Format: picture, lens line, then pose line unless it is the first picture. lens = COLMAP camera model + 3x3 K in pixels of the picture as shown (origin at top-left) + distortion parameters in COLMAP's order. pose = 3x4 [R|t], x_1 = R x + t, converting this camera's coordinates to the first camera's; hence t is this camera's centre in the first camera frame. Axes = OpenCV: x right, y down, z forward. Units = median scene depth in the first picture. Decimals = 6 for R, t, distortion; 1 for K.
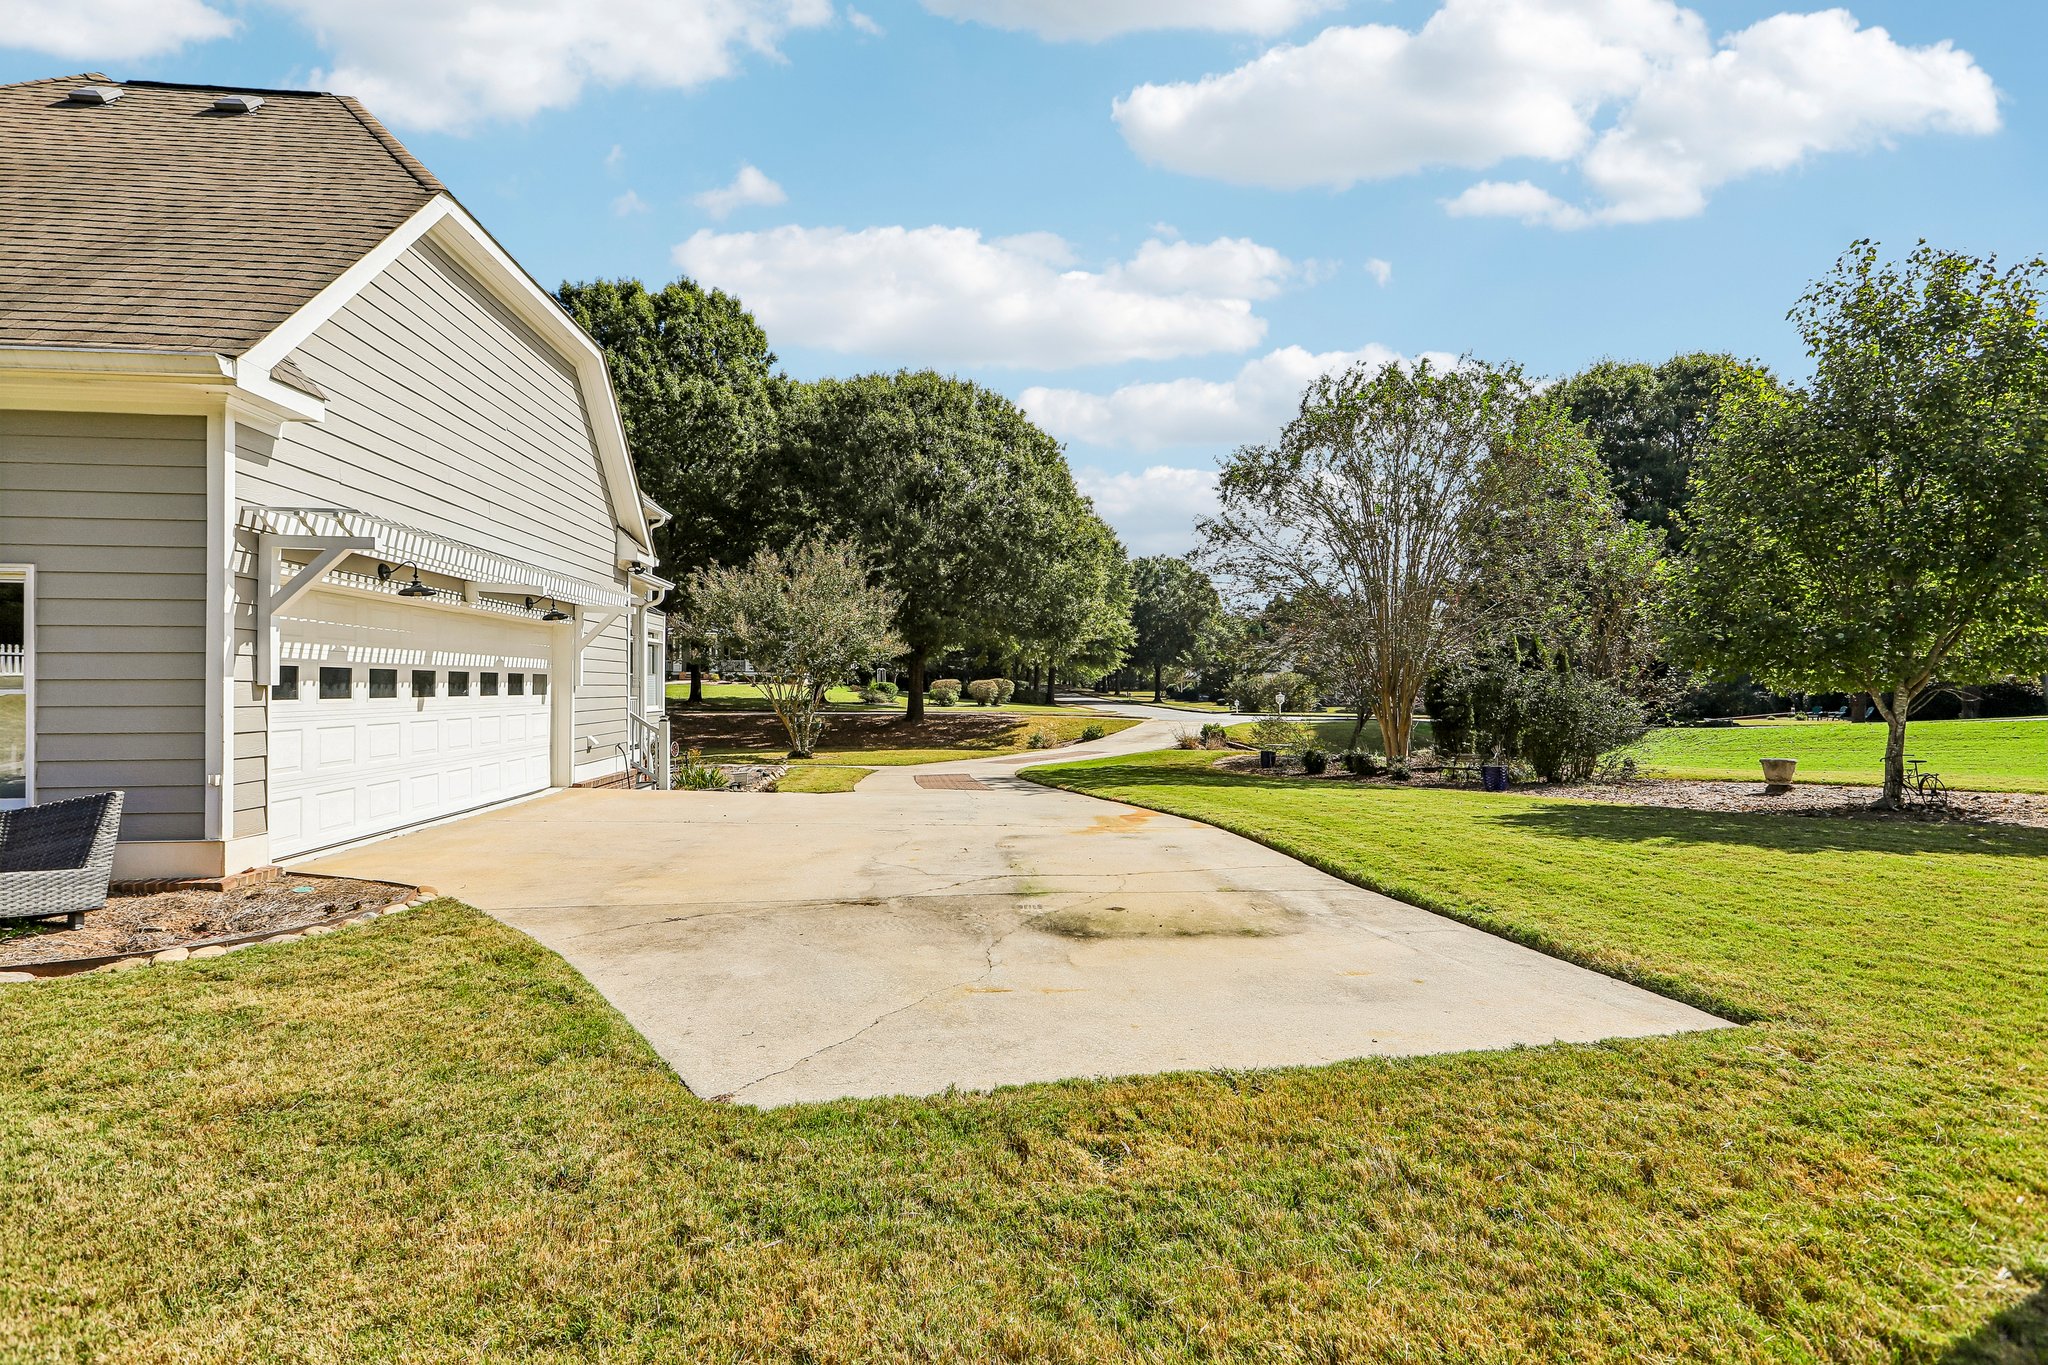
lens RADIAL K [[948.1, 0, 1025.5], [0, 948.1, 688.7], [0, 0, 1]] dist [0.002224, 0.000274]
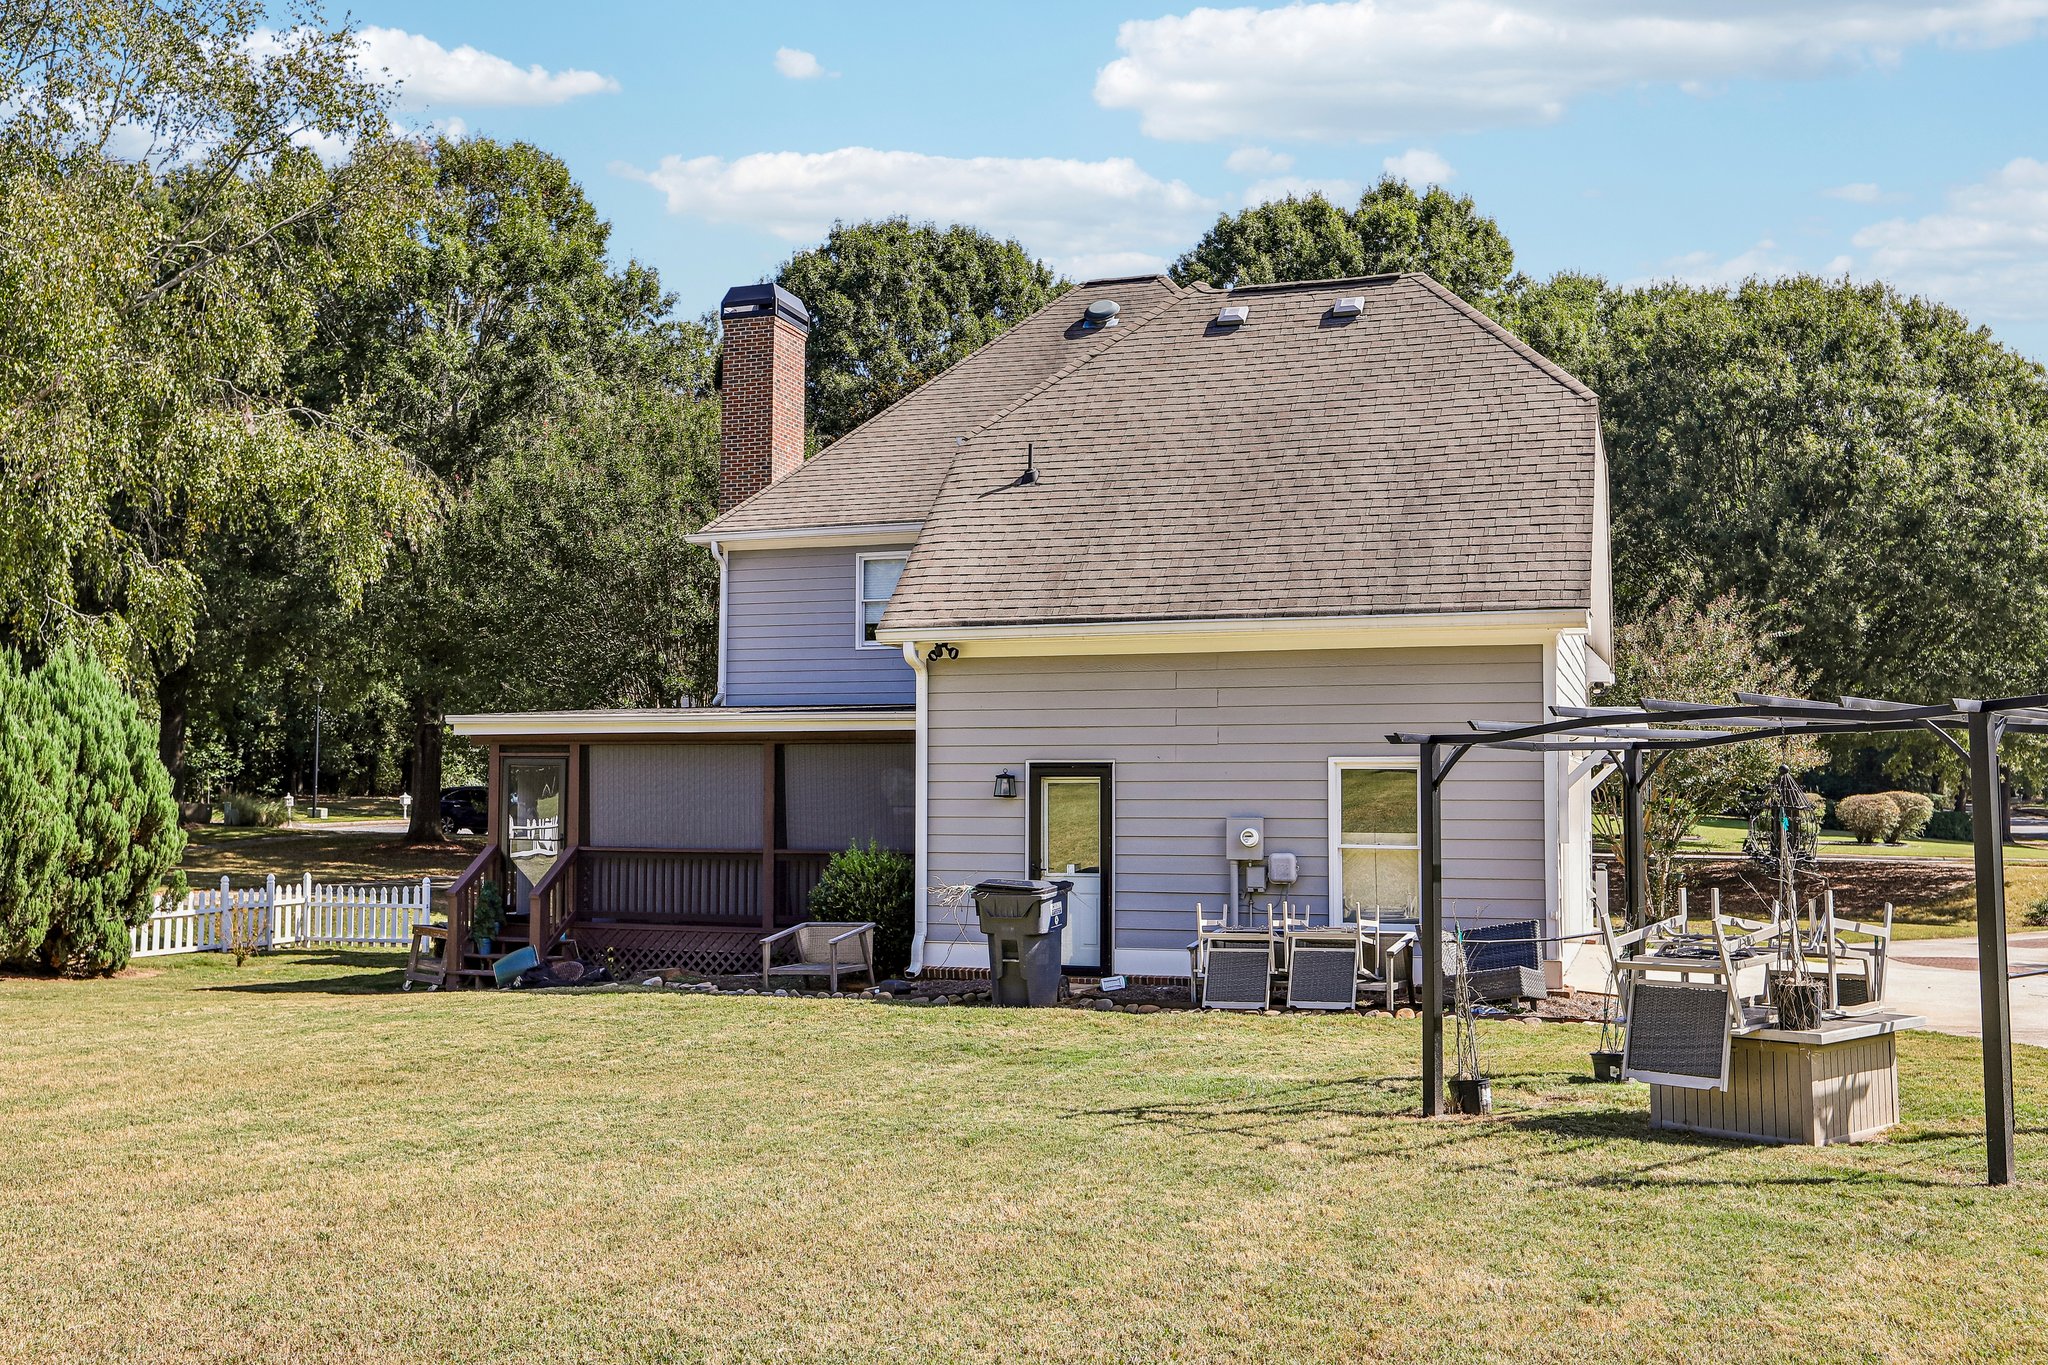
lens RADIAL K [[1887.2, 0, 1024.2], [0, 1887.2, 675.6], [0, 0, 1]] dist [0.013518, 0.000000]
pose [[0.910743, -0.025615, -0.412178, -0.070668], [-0.001498, 0.997863, -0.065321, -0.011428], [0.412970, 0.060108, 0.908759, -0.282498]]
